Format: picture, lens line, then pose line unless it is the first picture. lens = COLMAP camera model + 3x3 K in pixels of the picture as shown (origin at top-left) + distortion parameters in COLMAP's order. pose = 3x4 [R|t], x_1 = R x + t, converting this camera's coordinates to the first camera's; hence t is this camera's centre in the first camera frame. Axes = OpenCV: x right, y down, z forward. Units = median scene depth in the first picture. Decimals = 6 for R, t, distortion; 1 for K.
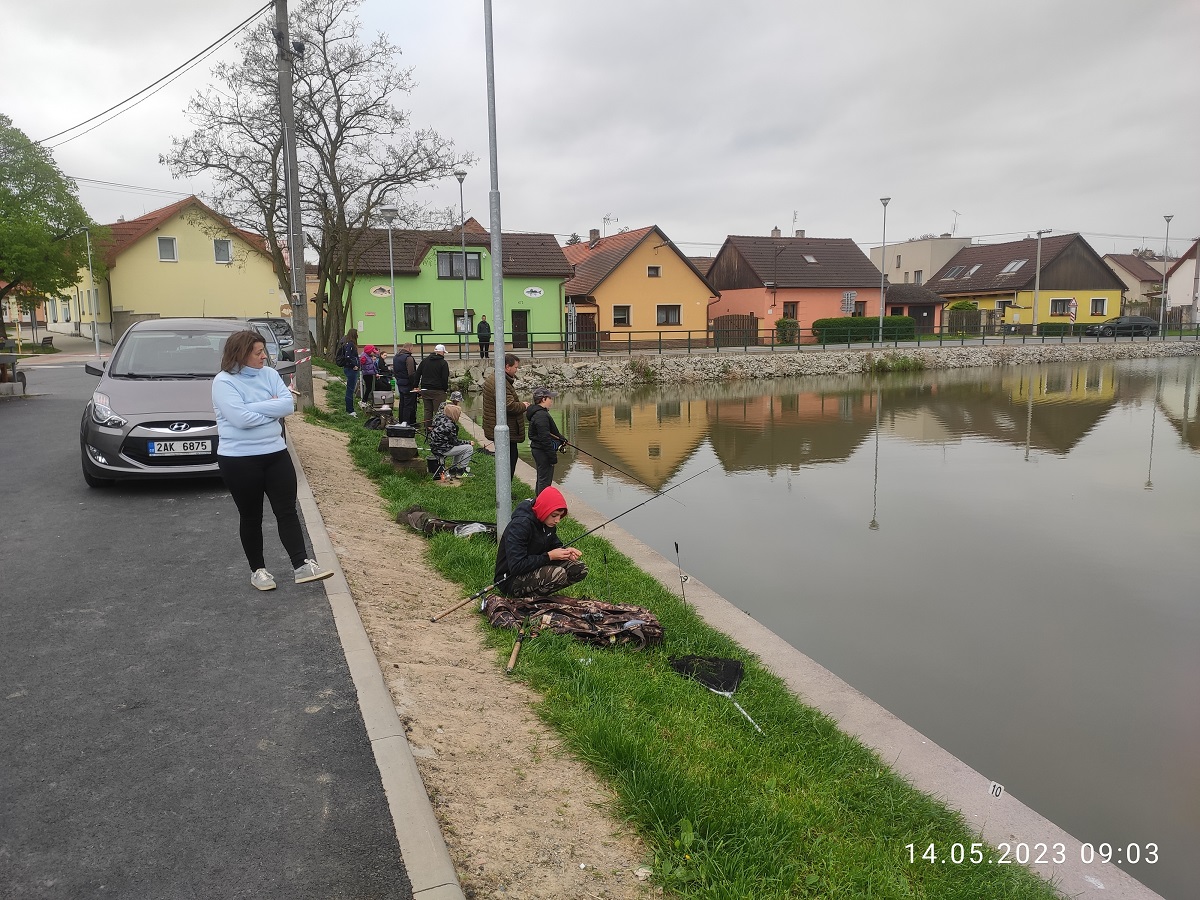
lens RADIAL K [[907.5, 0, 602.3], [0, 907.5, 447.5], [0, 0, 1]] dist [0.001789, -0.000328]
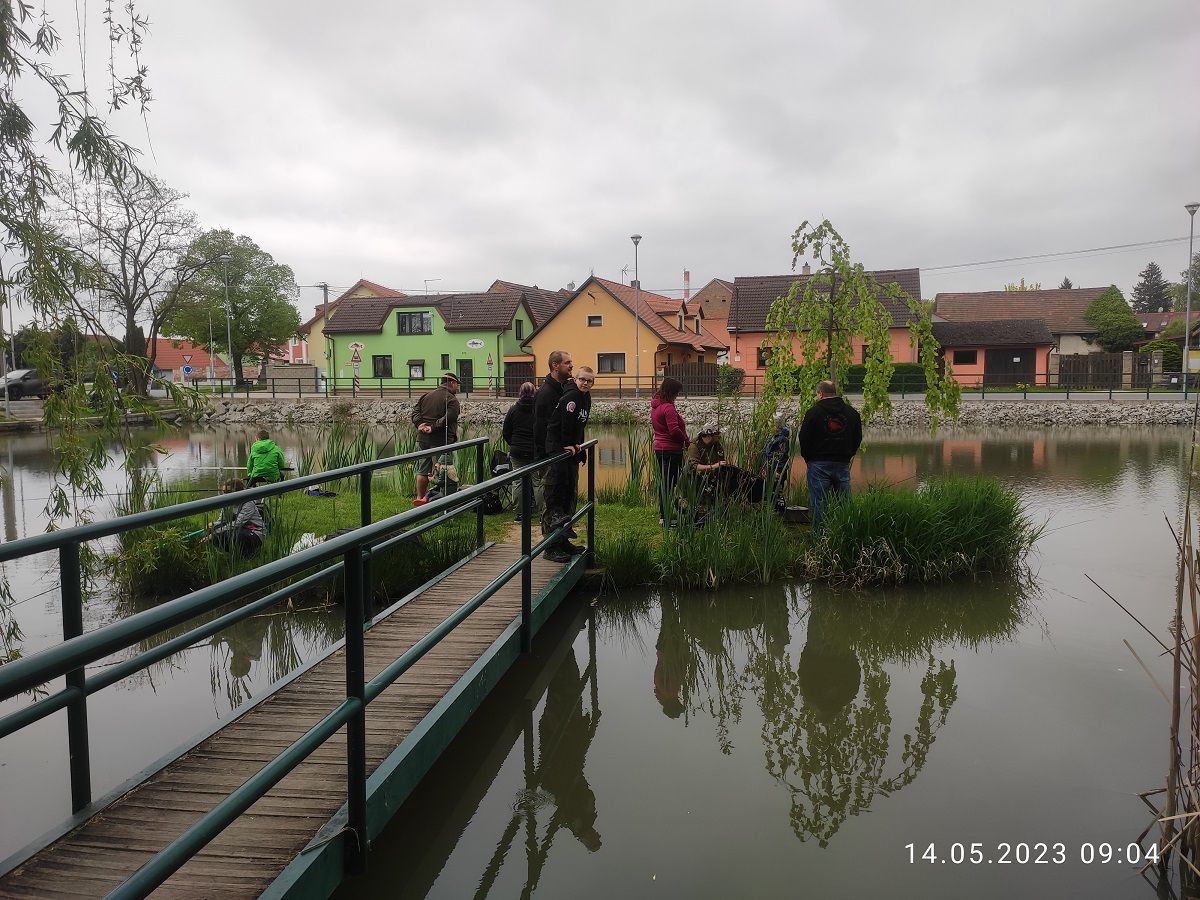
lens RADIAL K [[851.0, 0, 602.0], [0, 851.0, 447.7], [0, 0, 1]] dist [0.000957, -0.007592]
pose [[0.753357, 0.063410, -0.654547, 0.552784], [-0.085619, 0.996326, -0.002024, -0.039601], [0.652014, 0.057566, 0.756019, 0.227449]]
